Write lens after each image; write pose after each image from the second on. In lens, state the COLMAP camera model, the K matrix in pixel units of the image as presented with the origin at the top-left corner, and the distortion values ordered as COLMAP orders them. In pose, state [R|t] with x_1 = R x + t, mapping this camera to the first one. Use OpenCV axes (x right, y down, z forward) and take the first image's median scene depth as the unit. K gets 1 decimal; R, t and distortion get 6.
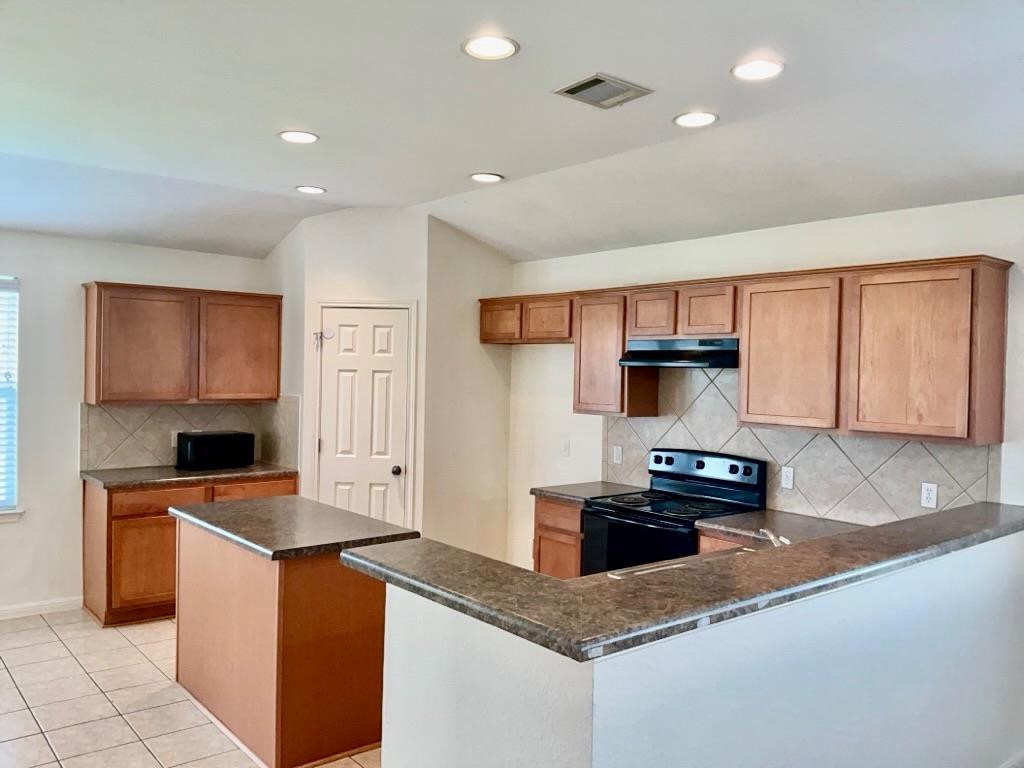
lens RADIAL K [[823.6, 0, 511.9], [0, 823.6, 382.4], [0, 0, 1]] dist [0.026890, -0.050912]
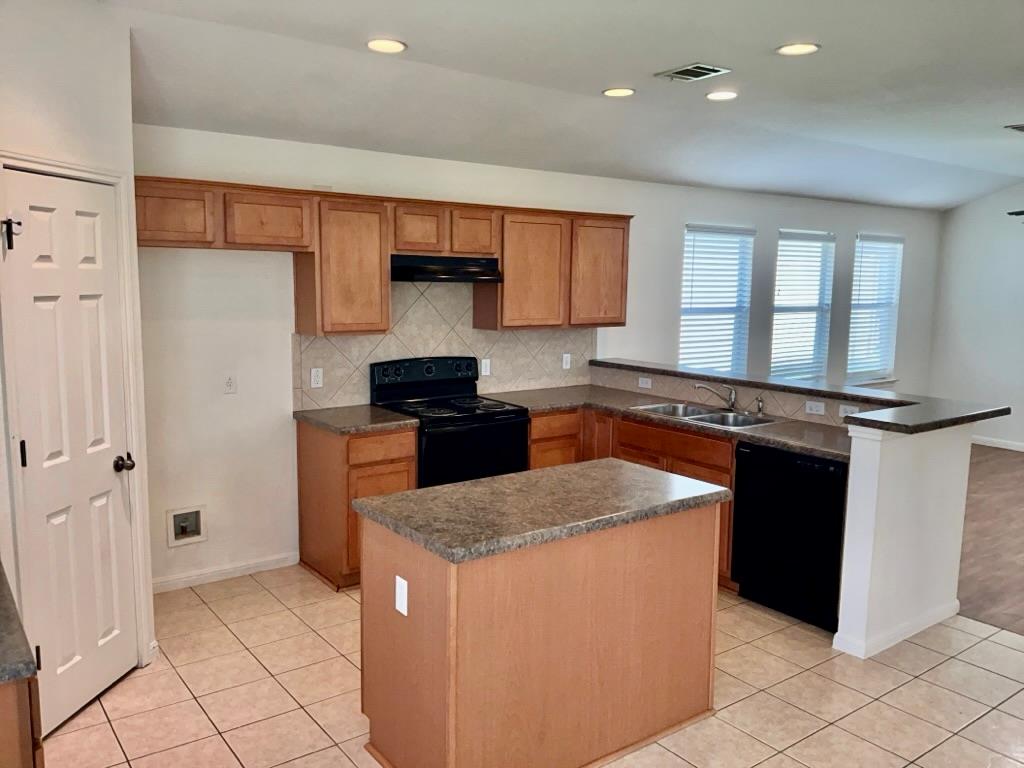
lens RADIAL K [[823.6, 0, 509.2], [0, 823.6, 388.8], [0, 0, 1]] dist [0.026890, -0.050912]
pose [[0.029738, -0.153633, 0.987680, -0.466969], [0.003083, 0.988127, 0.153609, -0.024093], [-0.999553, -0.001523, 0.029859, 0.462410]]
